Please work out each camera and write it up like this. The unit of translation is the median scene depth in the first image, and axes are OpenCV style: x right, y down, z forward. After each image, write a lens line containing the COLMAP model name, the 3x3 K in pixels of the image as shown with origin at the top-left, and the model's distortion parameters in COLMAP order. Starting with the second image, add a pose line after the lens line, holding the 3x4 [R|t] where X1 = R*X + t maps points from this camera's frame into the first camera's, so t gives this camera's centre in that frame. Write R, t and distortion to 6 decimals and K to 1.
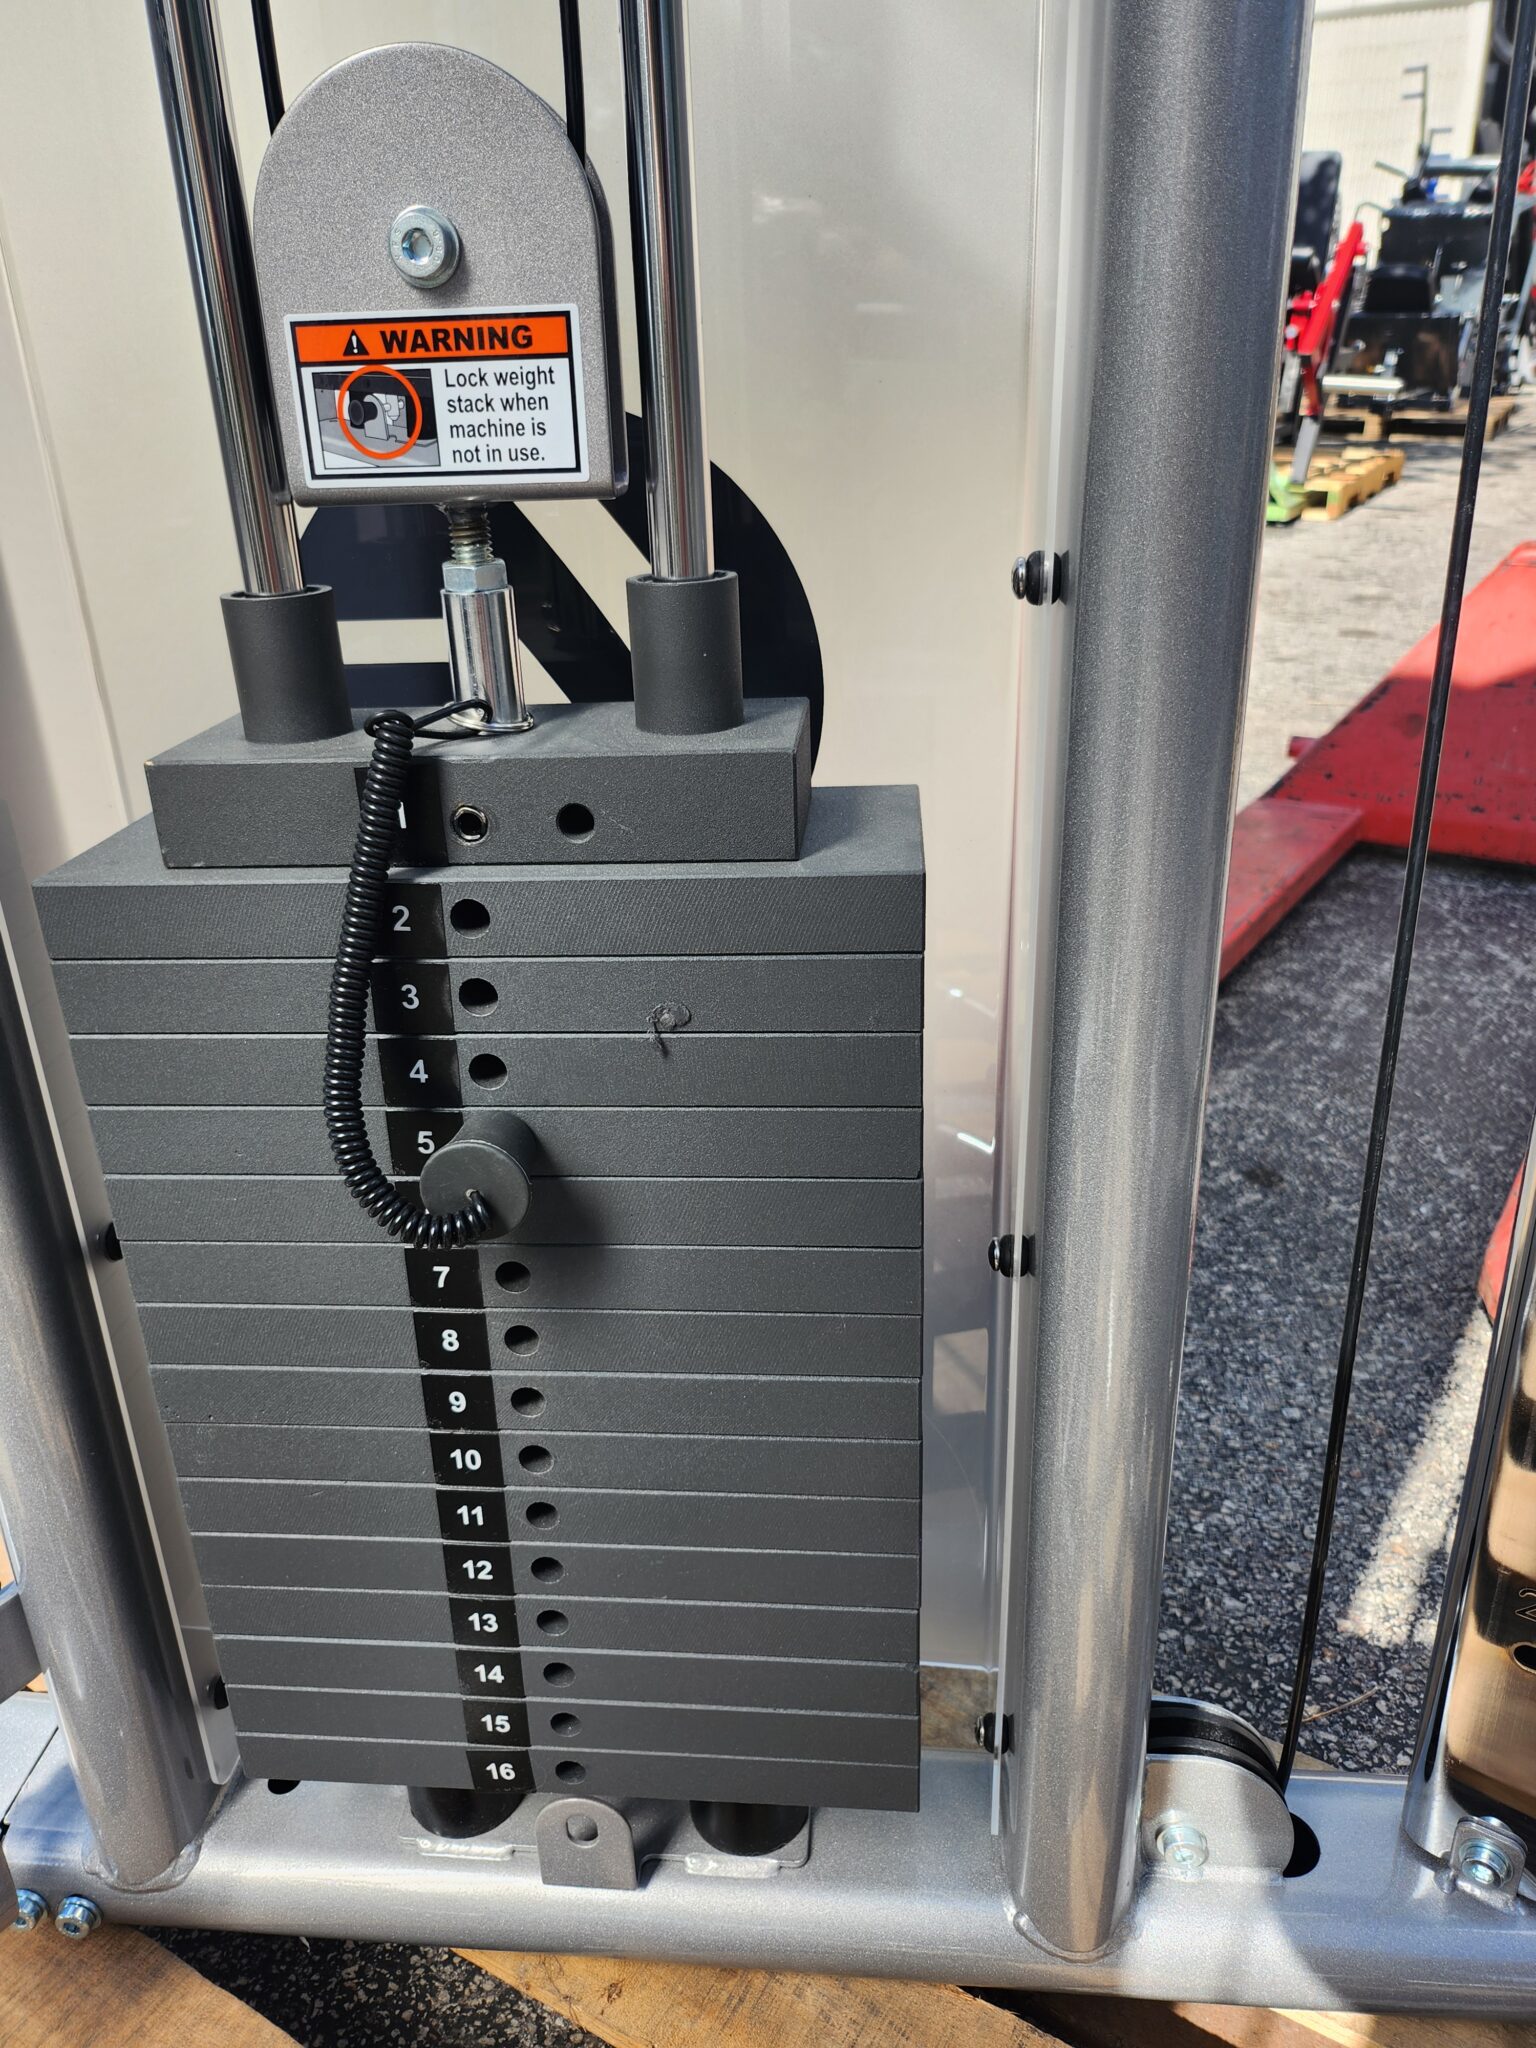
lens RADIAL K [[1429.4, 0, 734.8], [0, 1429.4, 1032.4], [0, 0, 1]] dist [0.072153, -0.067392]
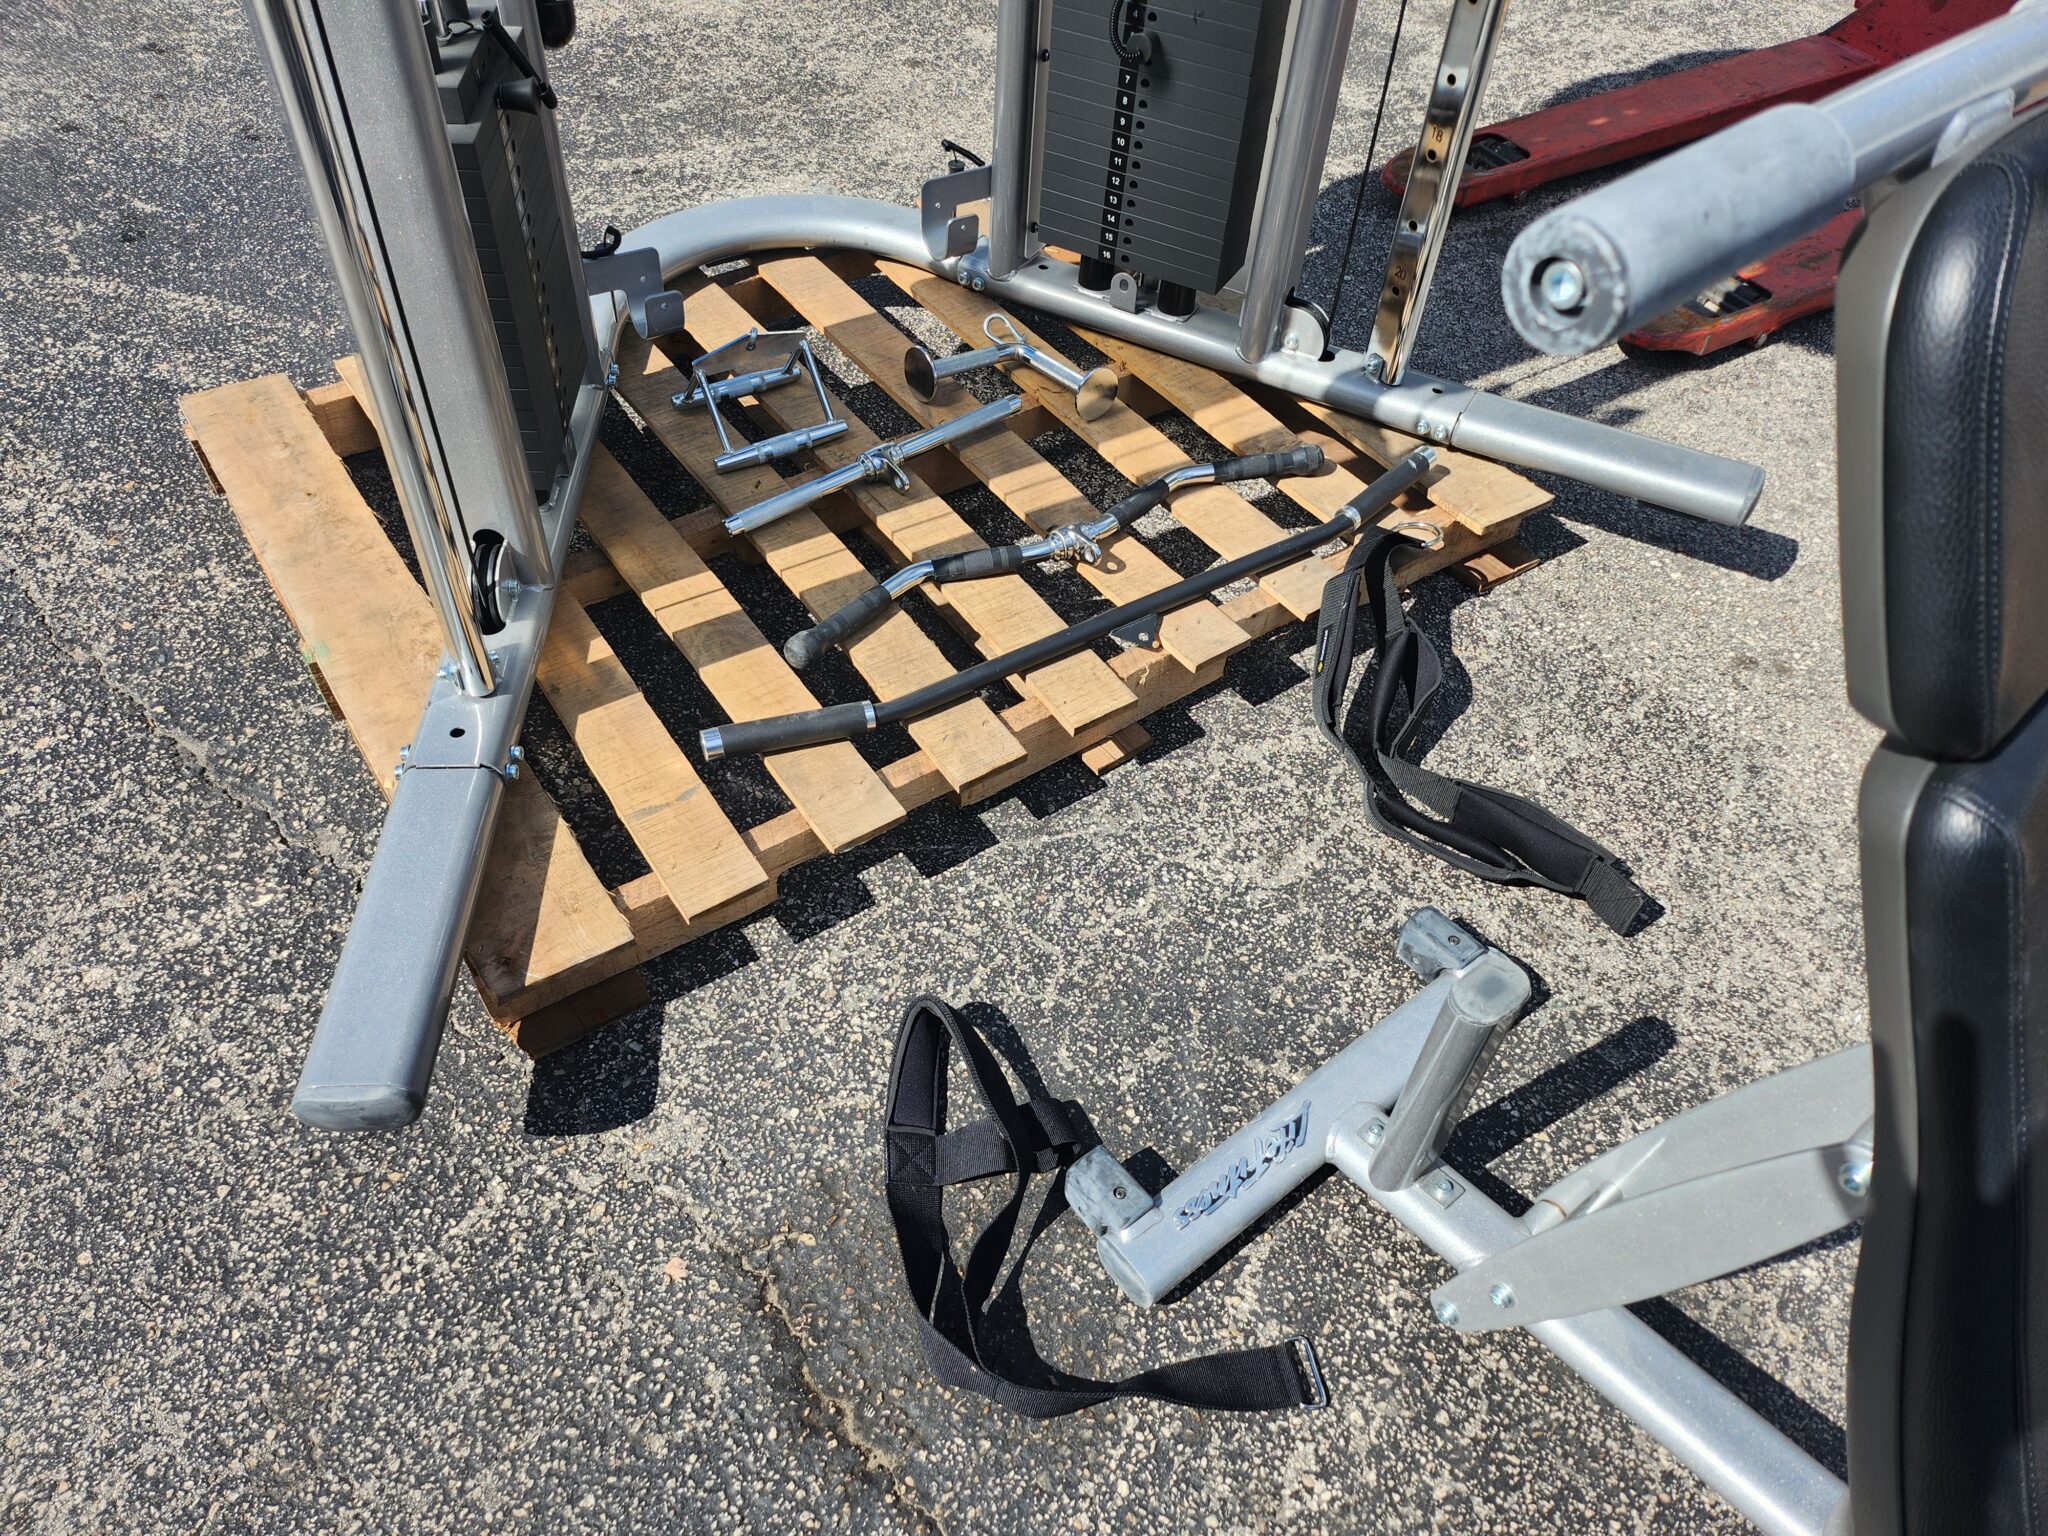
lens RADIAL K [[1429.4, 0, 1012.3], [0, 1429.4, 772.1], [0, 0, 1]] dist [0.072153, -0.067392]
pose [[0.904824, 0.359403, -0.228306, 0.997279], [-0.243928, 0.877032, 0.413901, 0.256600], [0.348989, -0.318817, 0.881228, -2.892891]]
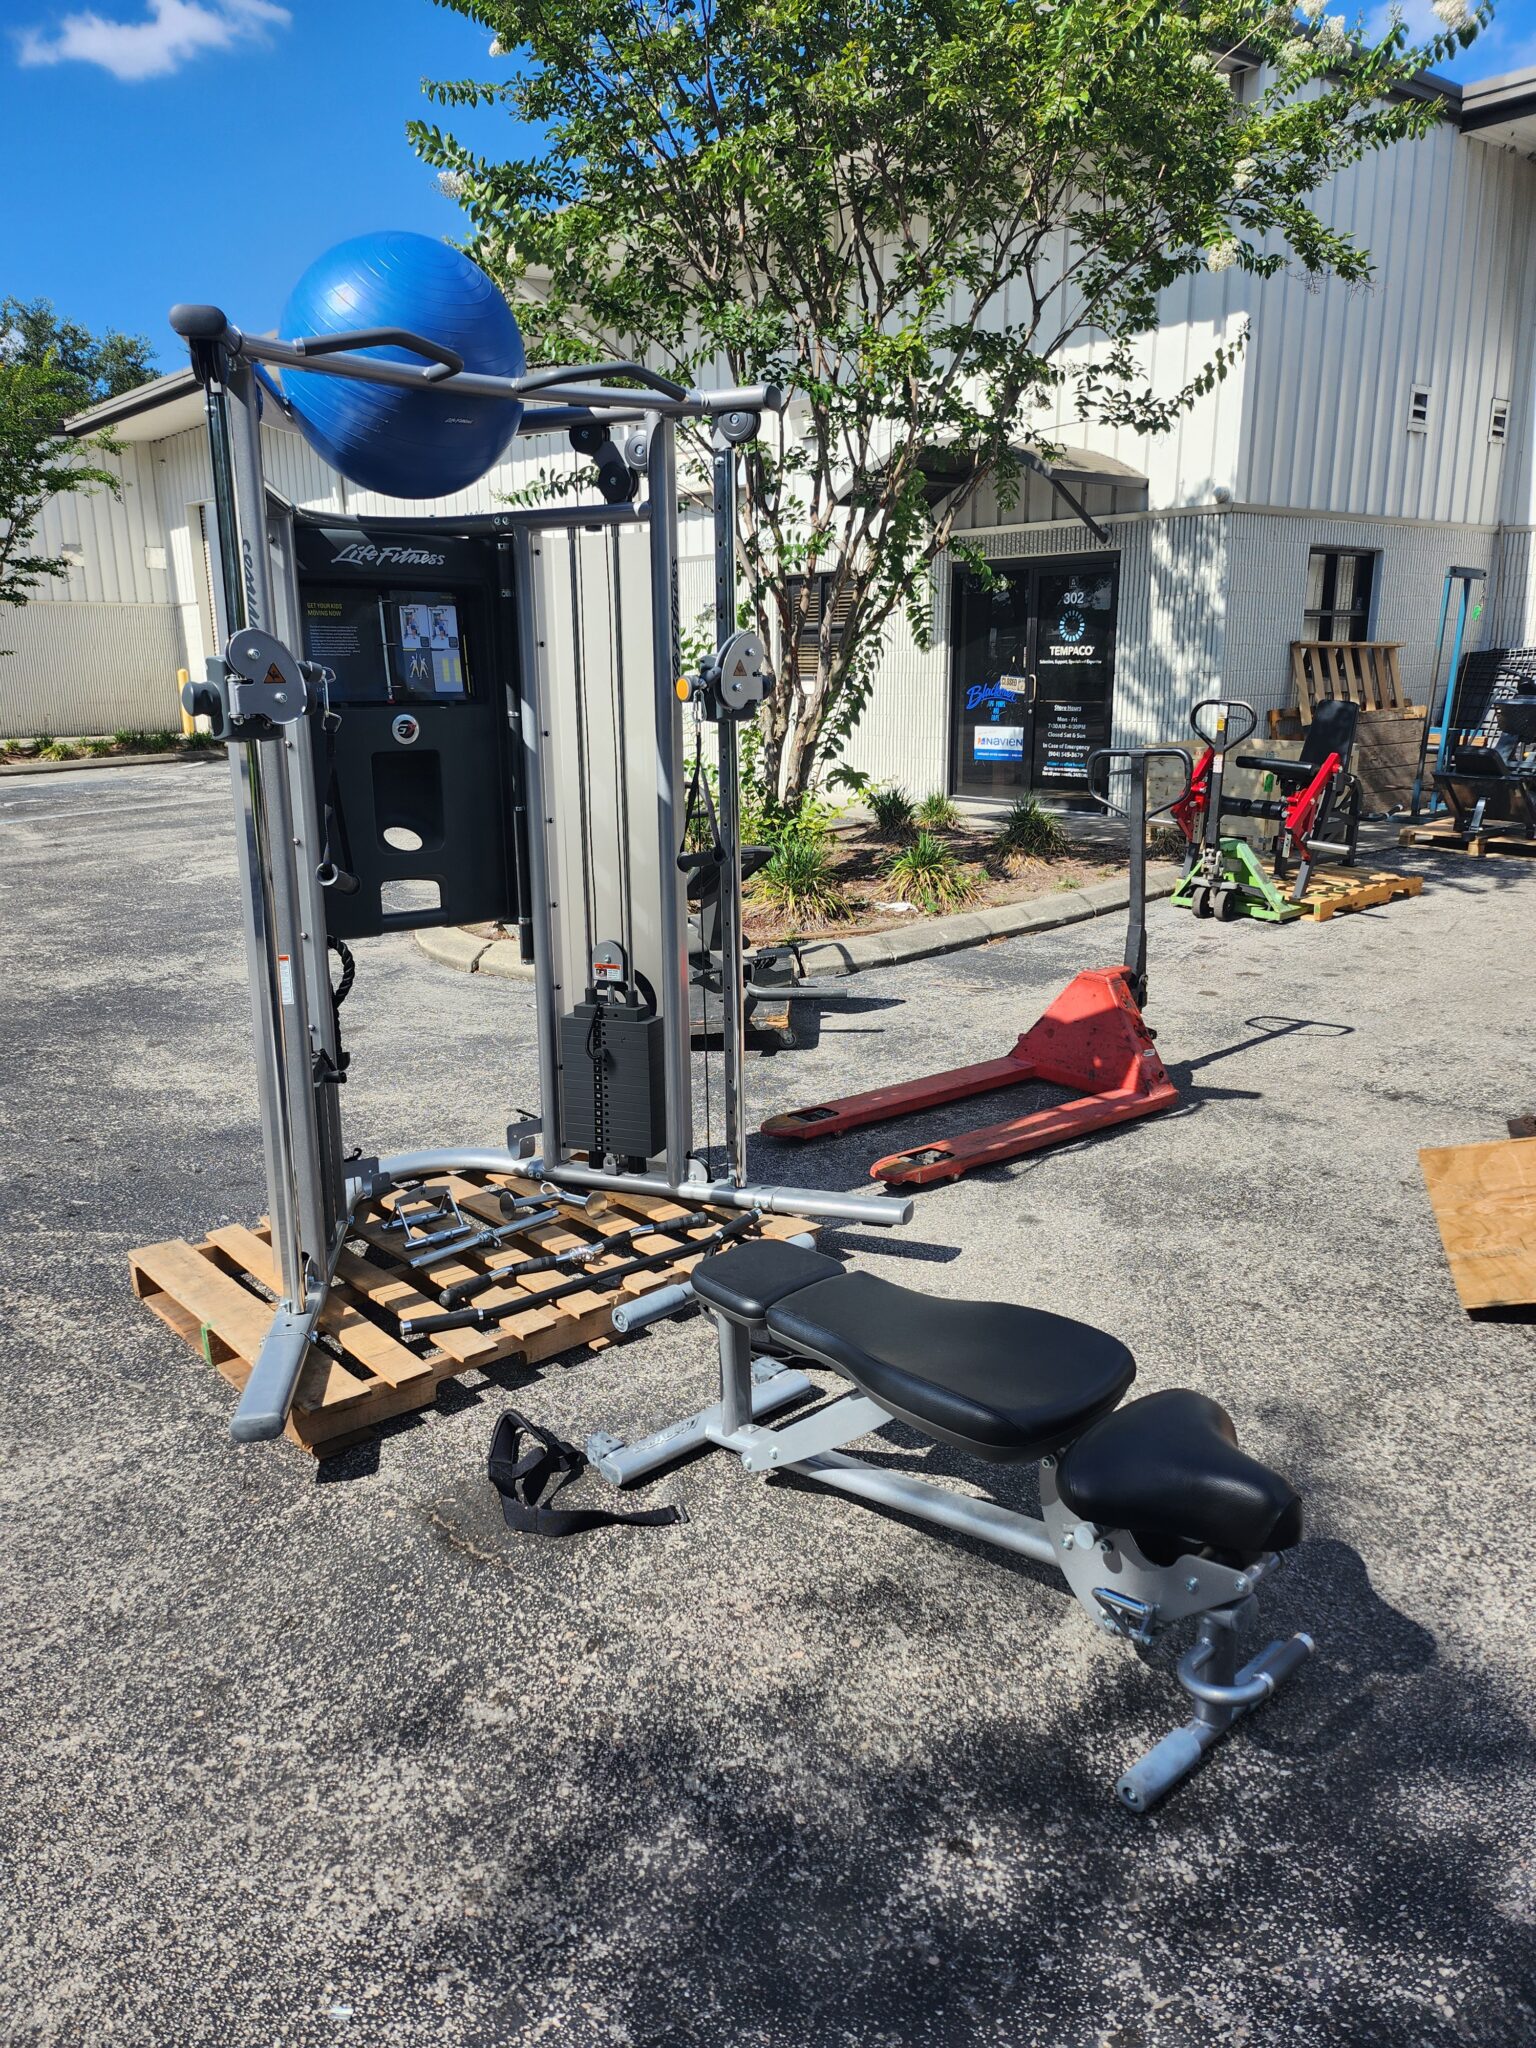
lens RADIAL K [[1429.4, 0, 734.8], [0, 1429.4, 1032.4], [0, 0, 1]] dist [0.072153, -0.067392]
pose [[0.944875, 0.095671, -0.313143, 2.988887], [-0.150844, 0.976017, -0.156962, 1.096870], [0.290616, 0.195546, 0.936645, -6.280495]]
